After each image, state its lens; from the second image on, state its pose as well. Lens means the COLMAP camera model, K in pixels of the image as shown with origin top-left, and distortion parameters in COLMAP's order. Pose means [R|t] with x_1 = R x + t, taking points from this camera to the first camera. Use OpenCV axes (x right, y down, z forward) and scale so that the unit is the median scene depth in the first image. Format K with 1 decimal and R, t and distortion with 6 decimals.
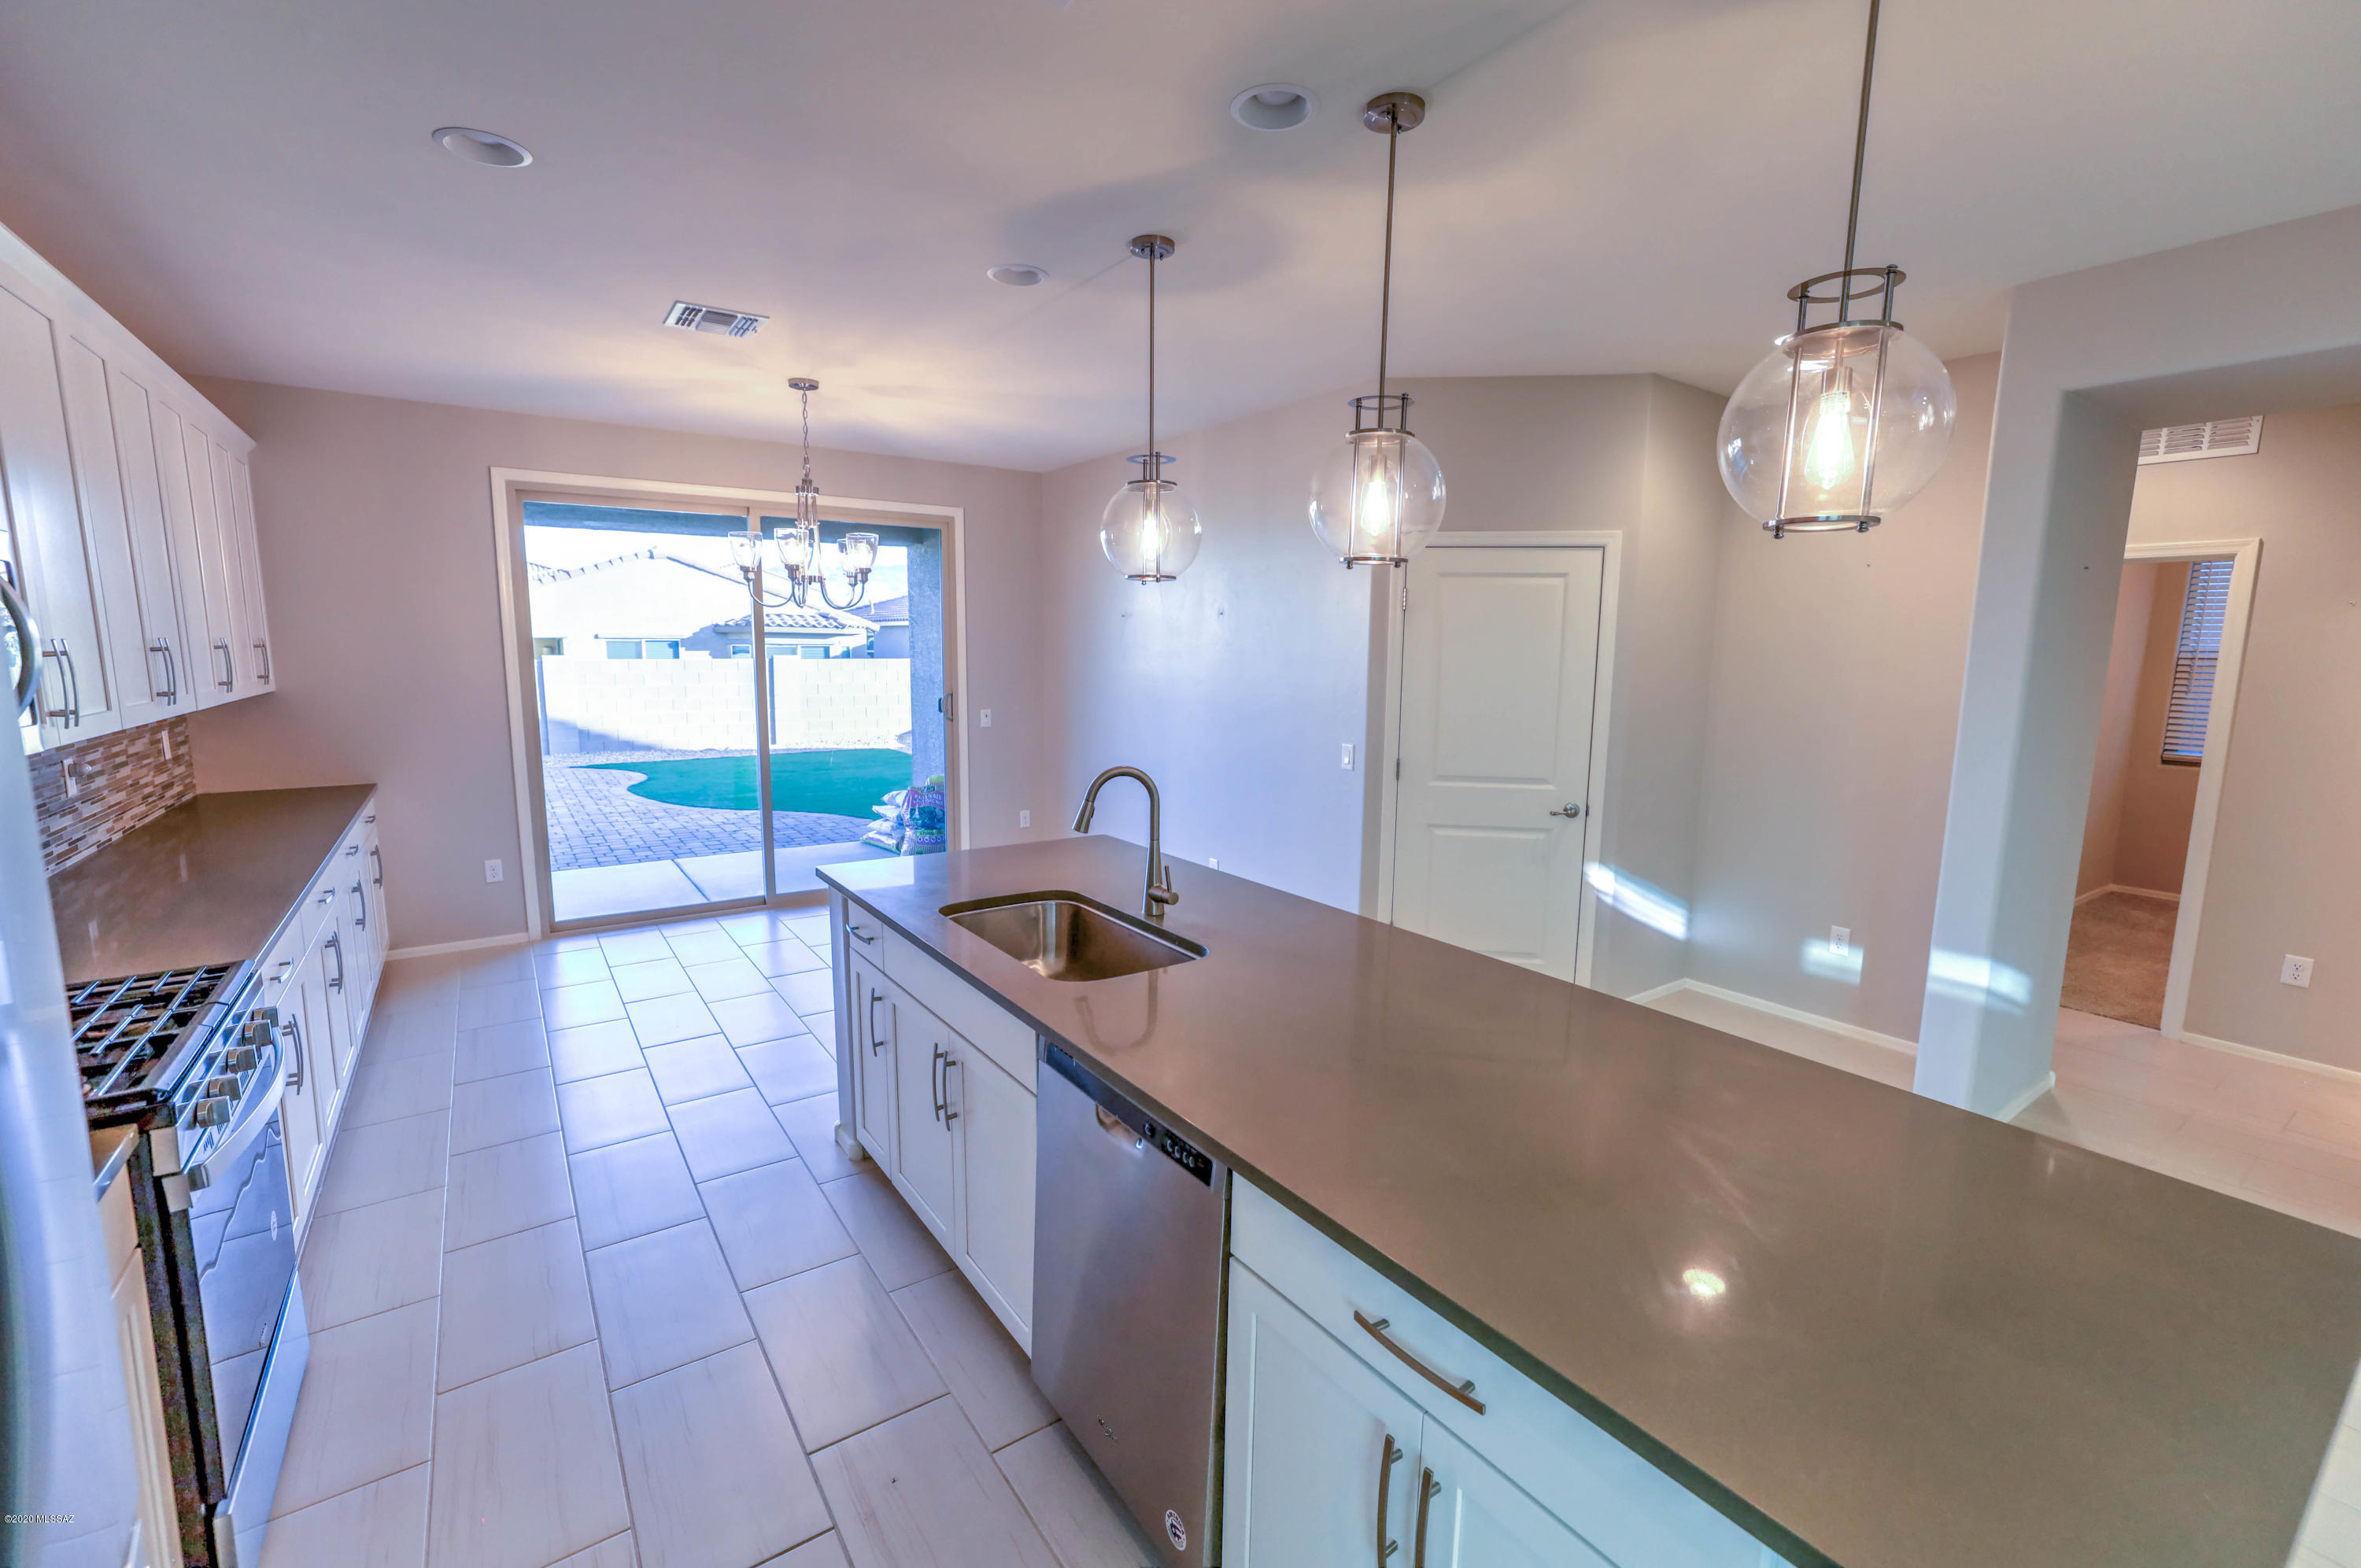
lens RADIAL K [[988.9, 0, 1177.6], [0, 988.9, 795.9], [0, 0, 1]] dist [0.000430, 0.000271]
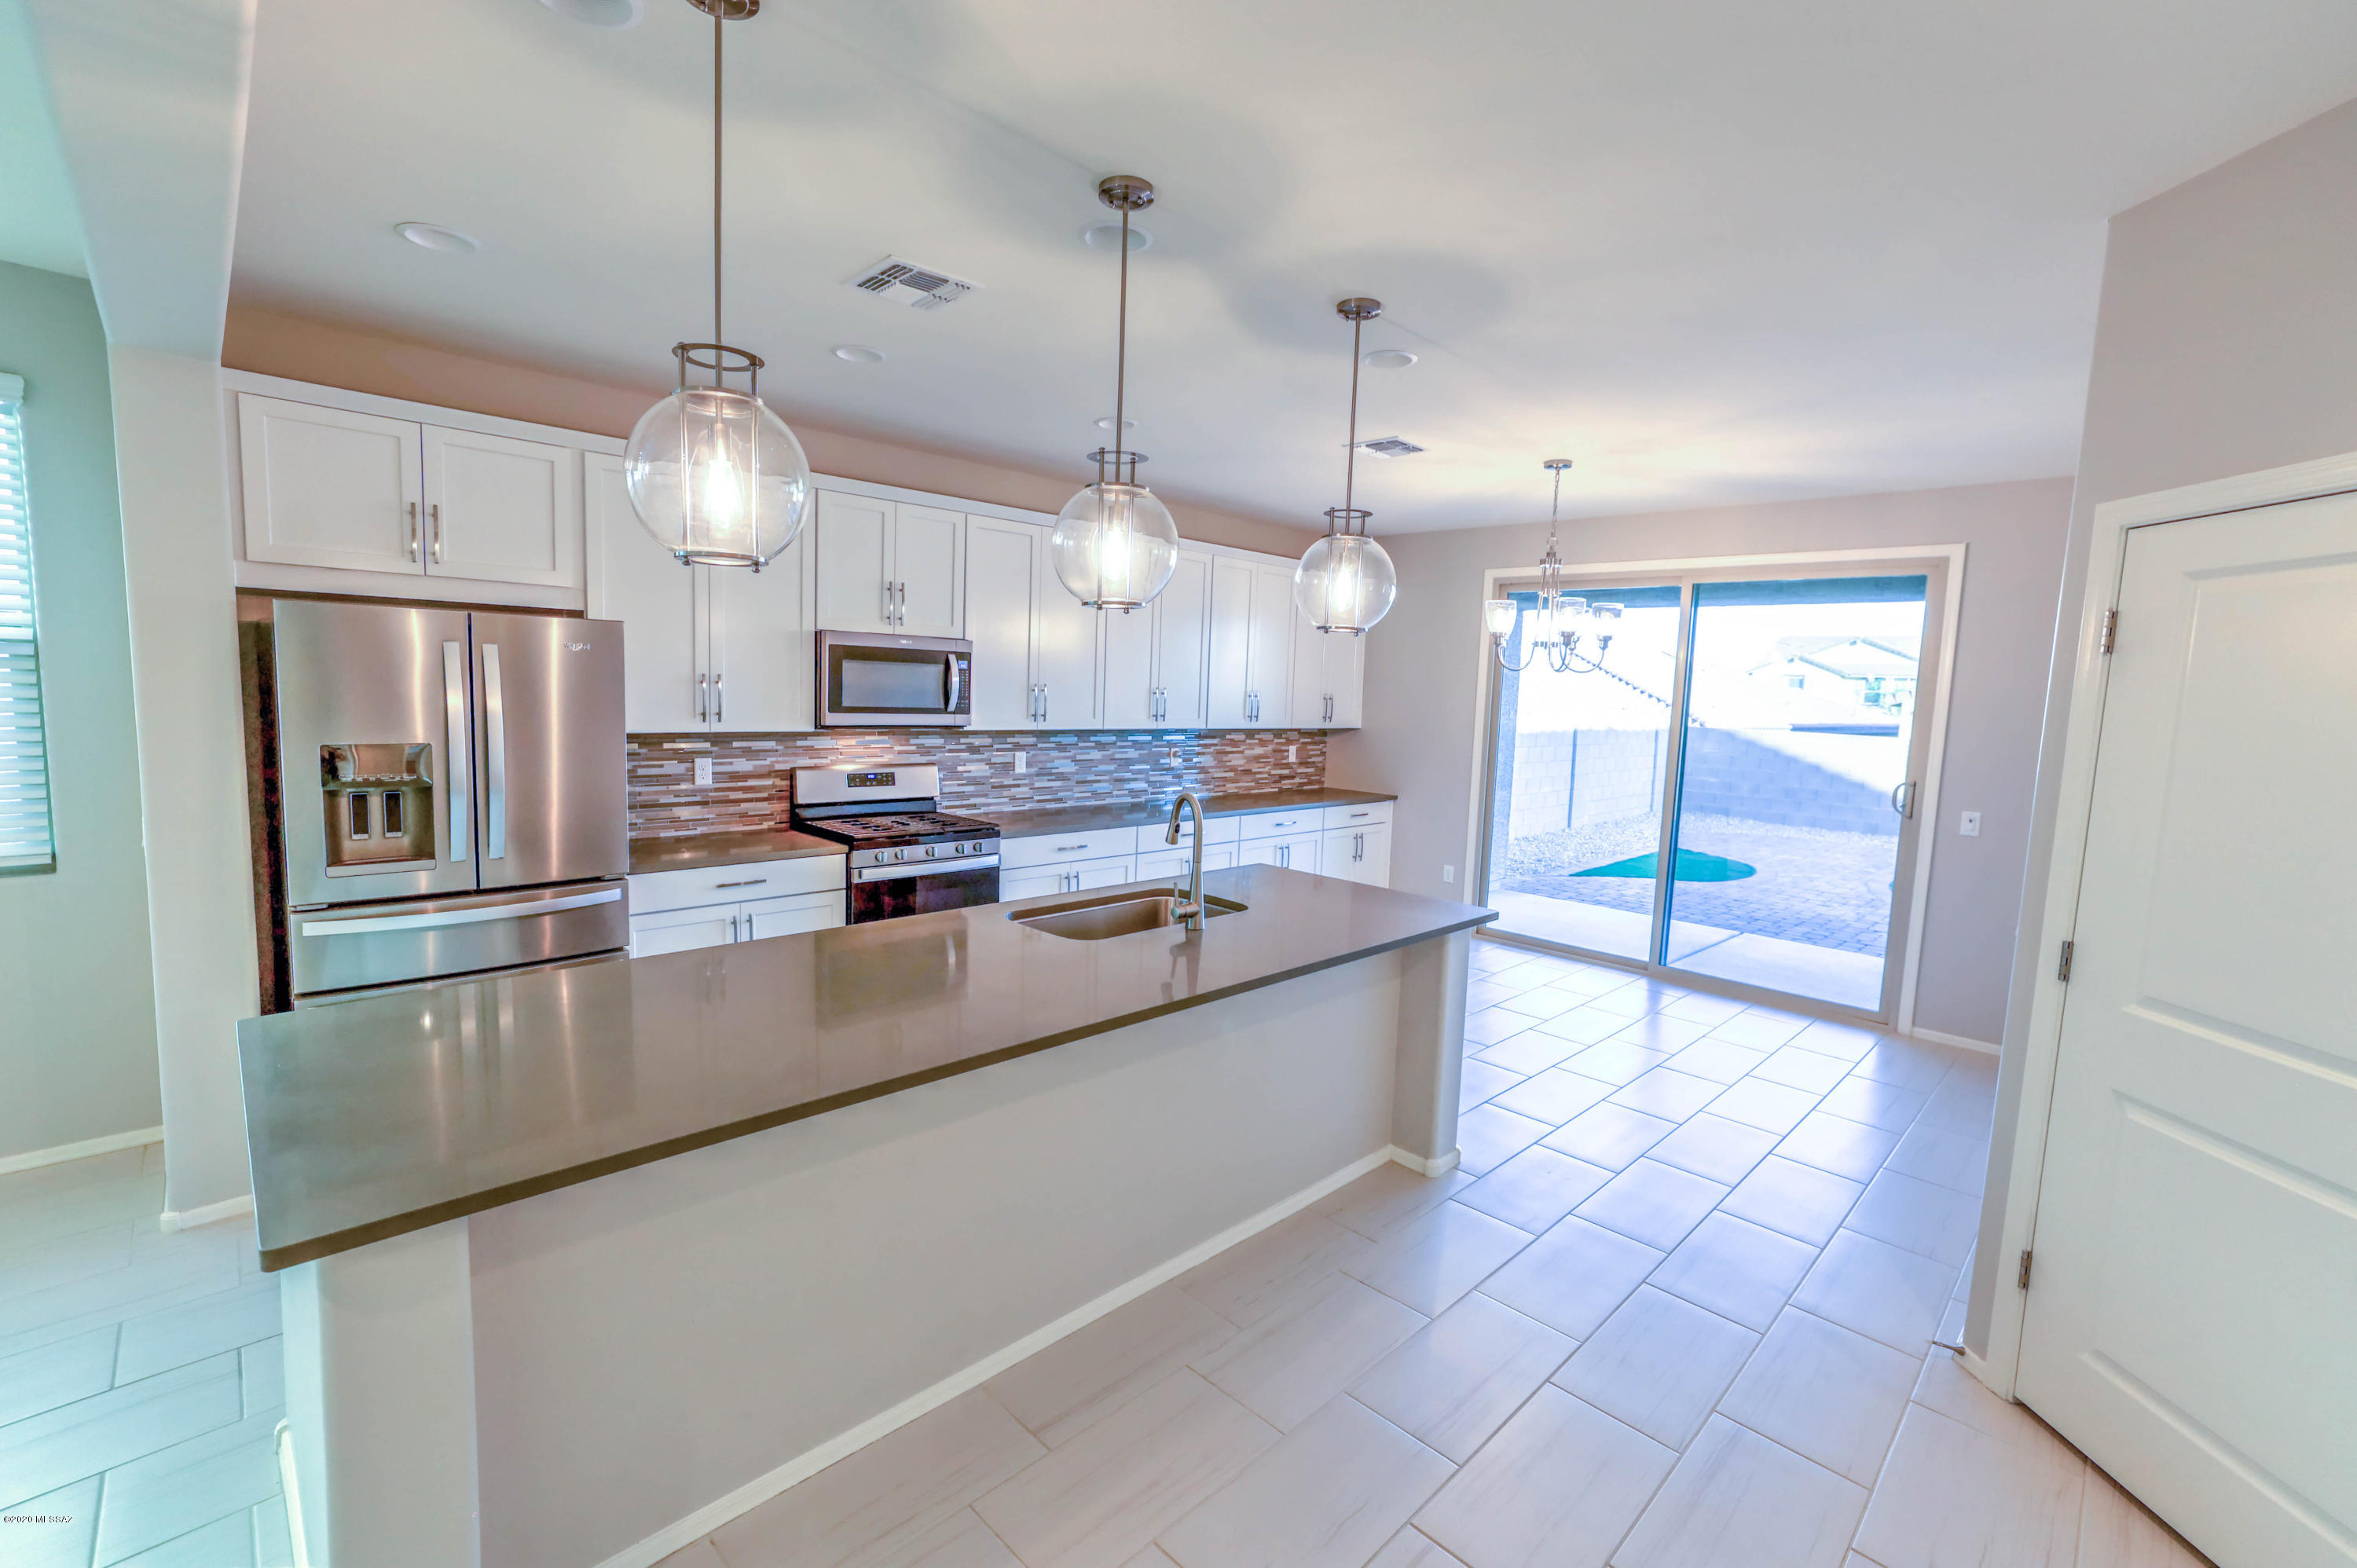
lens RADIAL K [[995.3, 0, 1175.2], [0, 995.3, 782.7], [0, 0, 1]] dist [-0.000688, 0.000121]
pose [[0.182314, 0.092782, -0.978853, 0.496332], [-0.189755, 0.980143, 0.057562, -0.046894], [0.964756, 0.175248, 0.196300, 0.344291]]
